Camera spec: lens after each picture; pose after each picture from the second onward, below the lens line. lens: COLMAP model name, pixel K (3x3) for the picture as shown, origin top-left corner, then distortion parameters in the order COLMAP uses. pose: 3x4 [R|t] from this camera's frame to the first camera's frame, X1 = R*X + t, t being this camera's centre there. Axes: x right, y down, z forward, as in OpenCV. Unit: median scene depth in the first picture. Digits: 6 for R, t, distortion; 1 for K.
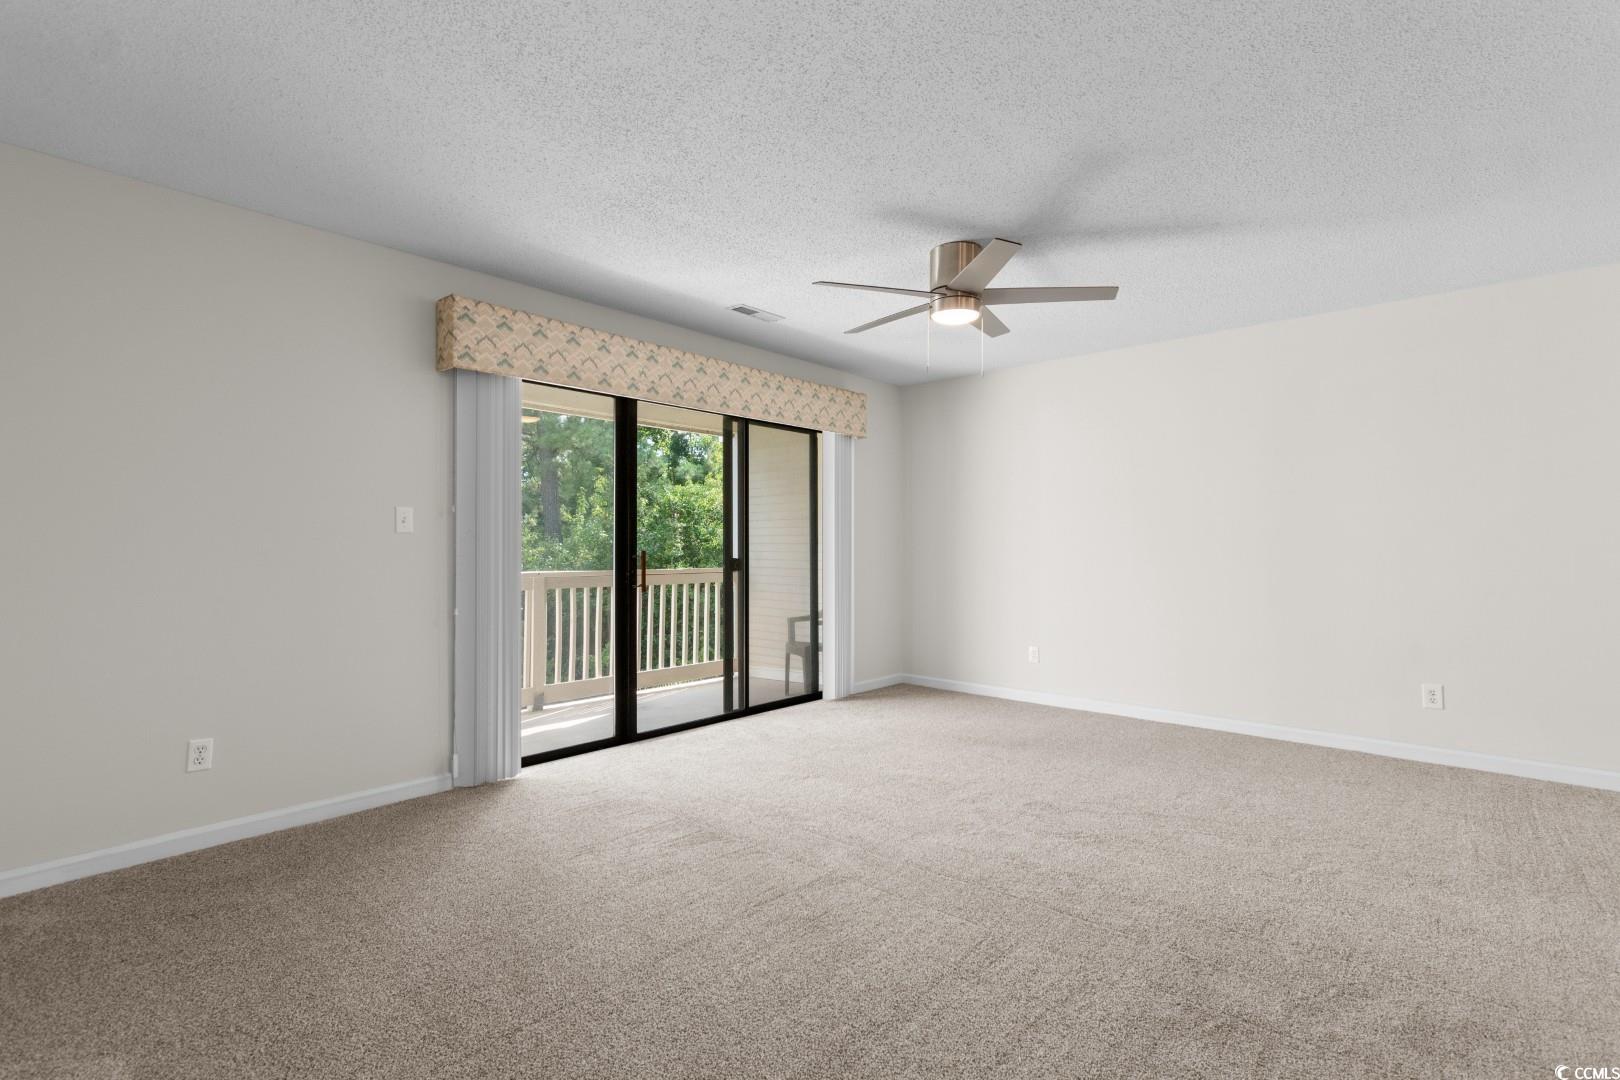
lens RADIAL K [[740.5, 0, 810.0], [0, 740.5, 540.0], [0, 0, 1]] dist [-0.000421, -0.000208]
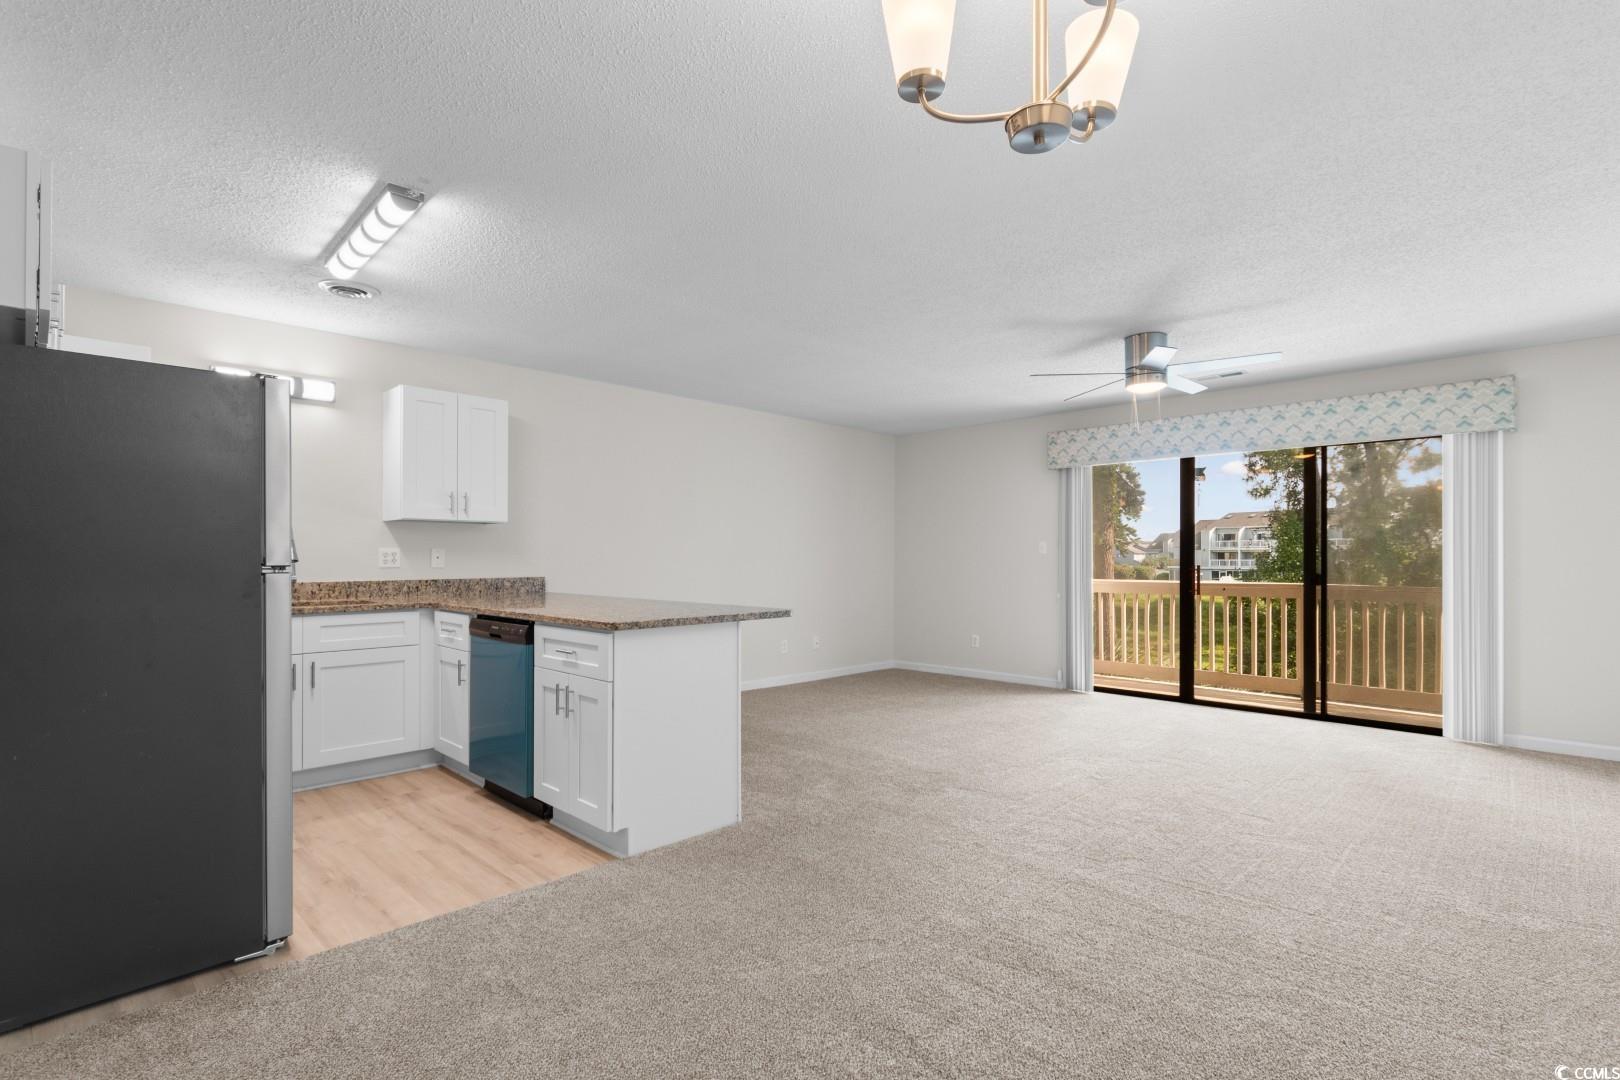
lens RADIAL K [[762.6, 0, 814.3], [0, 762.6, 556.0], [0, 0, 1]] dist [0.000520, -0.000291]
pose [[-0.040648, -0.002914, -0.999169, 1.485867], [0.004257, 0.999986, -0.003089, -0.001270], [0.999164, -0.004379, -0.040635, 0.439827]]
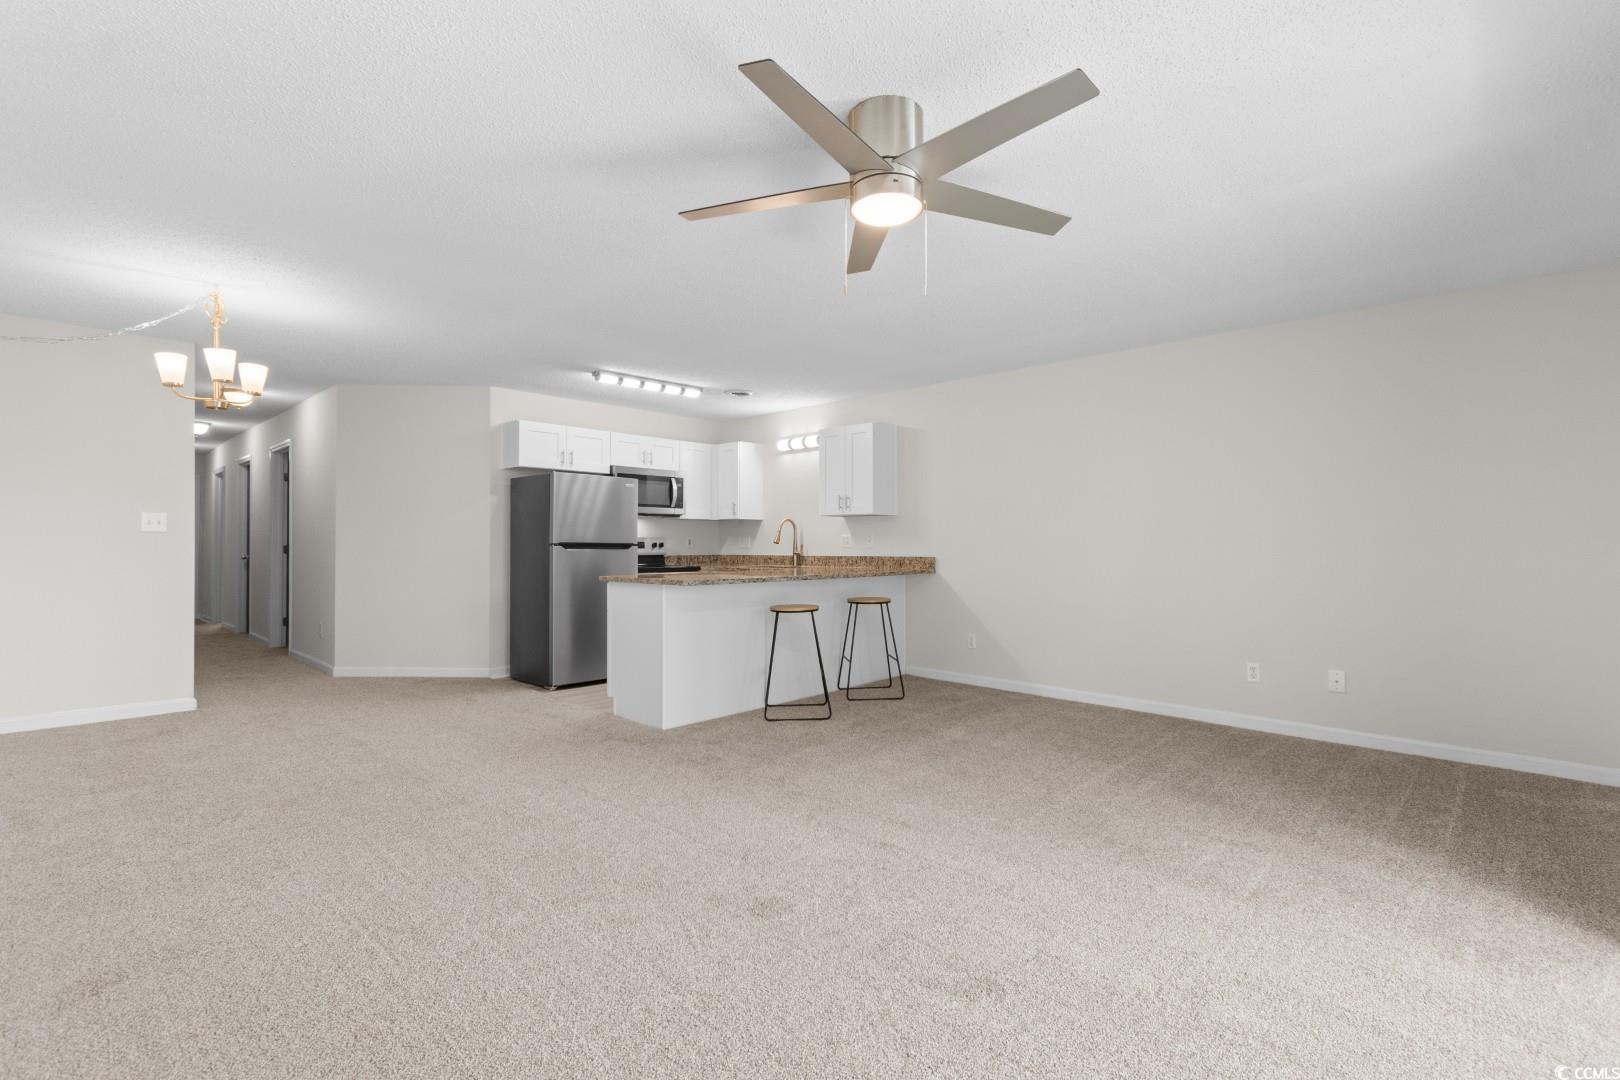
lens RADIAL K [[729.8, 0, 810.0], [0, 729.8, 540.0], [0, 0, 1]] dist [0.002359, 0.000067]
pose [[-0.999735, -0.000307, 0.023008, 0.234096], [-0.000559, 0.999940, -0.010946, 0.013152], [-0.023003, -0.010956, -0.999675, 1.584586]]
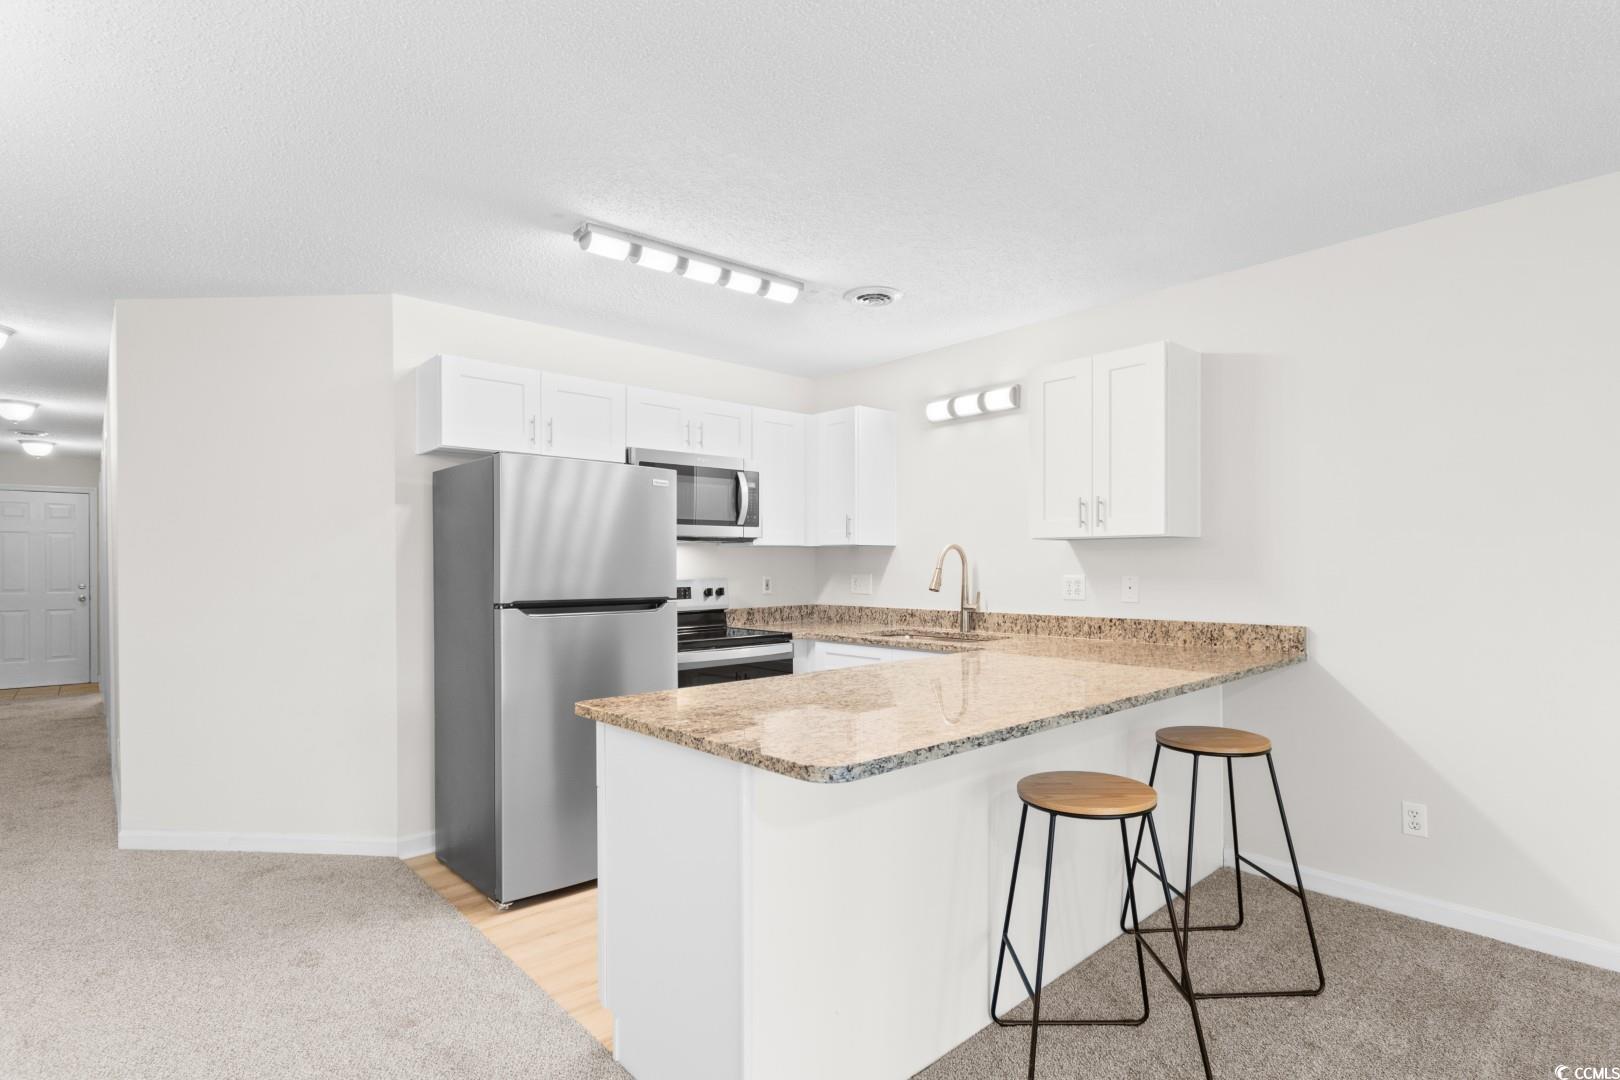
lens RADIAL K [[792.2, 0, 807.6], [0, 792.2, 569.8], [0, 0, 1]] dist [0.000879, -0.000143]
pose [[-0.994725, 0.004177, 0.102493, 0.435629], [0.004398, 0.999988, 0.001929, -0.032950], [-0.102484, 0.002369, -0.994732, 0.766107]]
